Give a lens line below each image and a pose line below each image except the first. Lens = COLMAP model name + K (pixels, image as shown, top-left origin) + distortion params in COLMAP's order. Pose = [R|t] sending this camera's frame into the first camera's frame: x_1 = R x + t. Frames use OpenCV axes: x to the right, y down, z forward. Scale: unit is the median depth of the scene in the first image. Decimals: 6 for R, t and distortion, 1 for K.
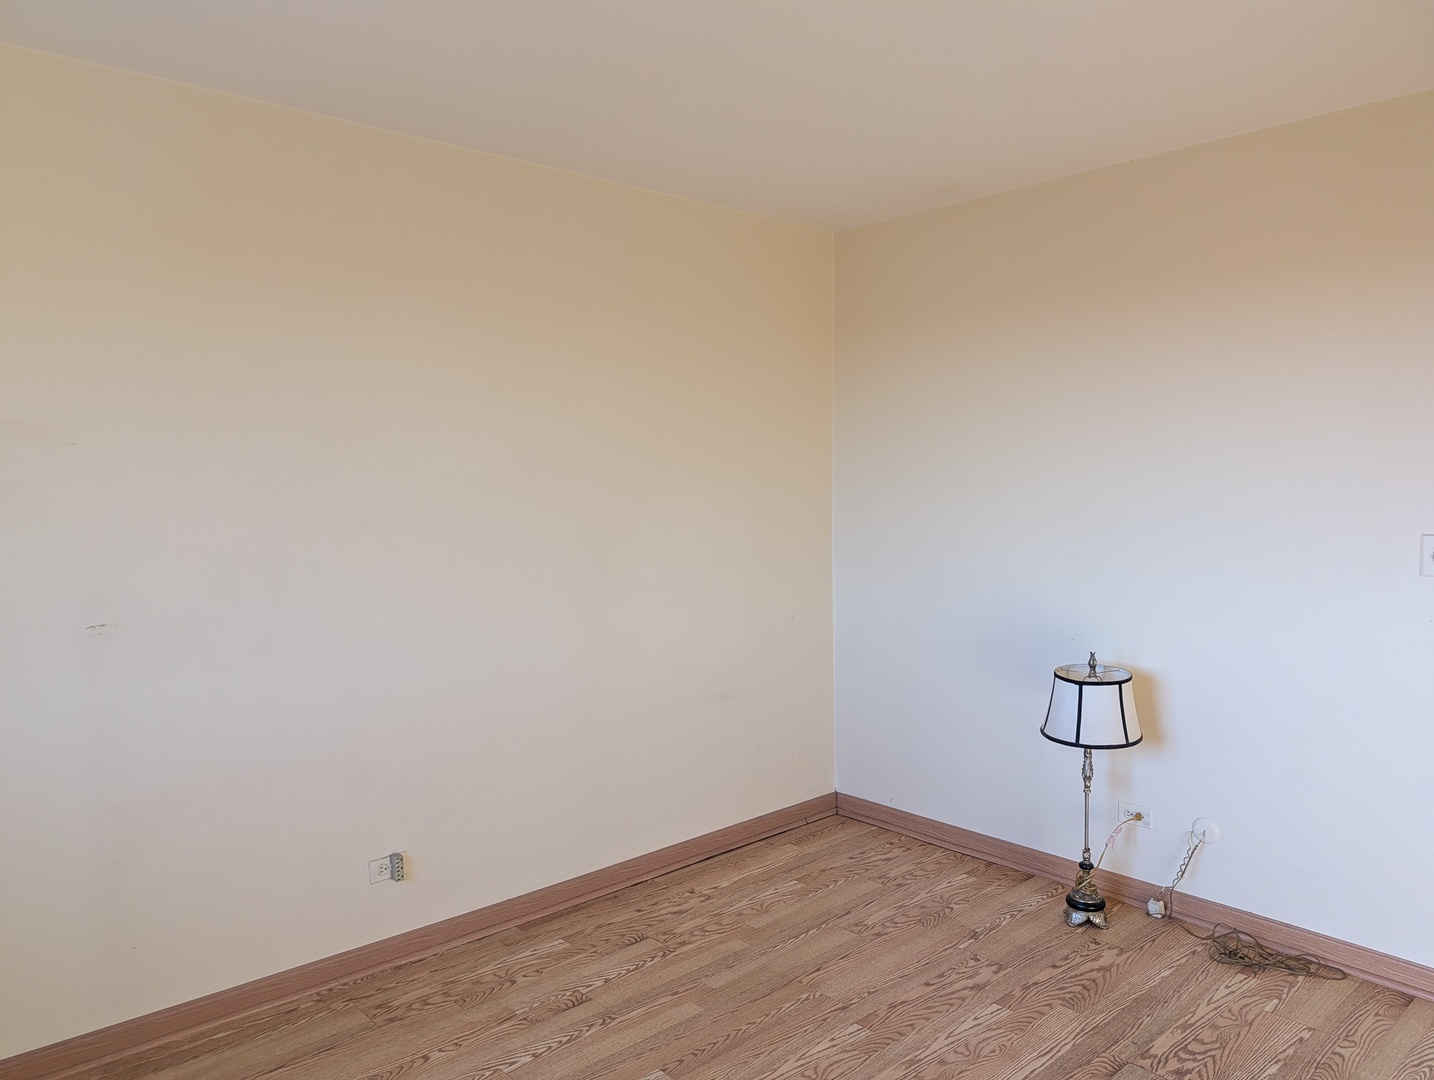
lens RADIAL K [[1020.9, 0, 717.0], [0, 1020.9, 540.0], [0, 0, 1]] dist [0.007499, -0.003364]
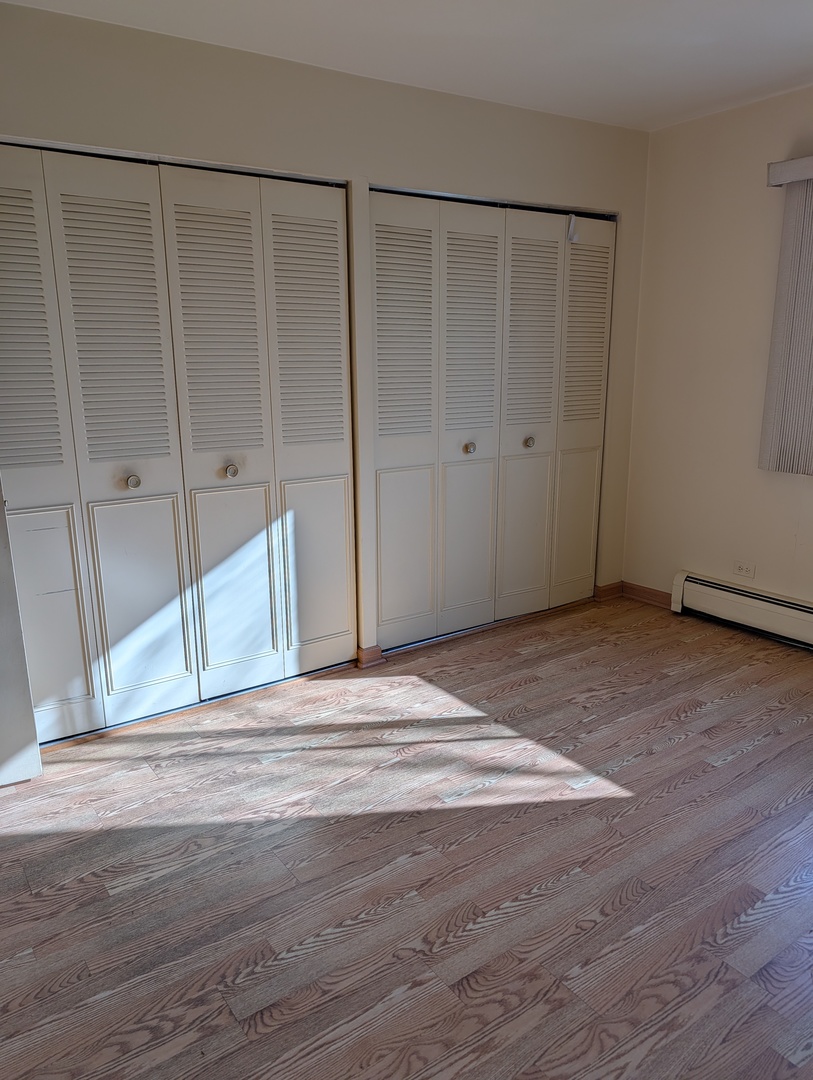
lens RADIAL K [[763.7, 0, 389.6], [0, 763.7, 545.2], [0, 0, 1]] dist [0.031130, -0.047279]
pose [[-0.990717, -0.021538, 0.134224, 0.192117], [0.019691, 0.954220, 0.298457, -0.080045], [-0.134508, 0.298329, -0.944938, 1.486747]]
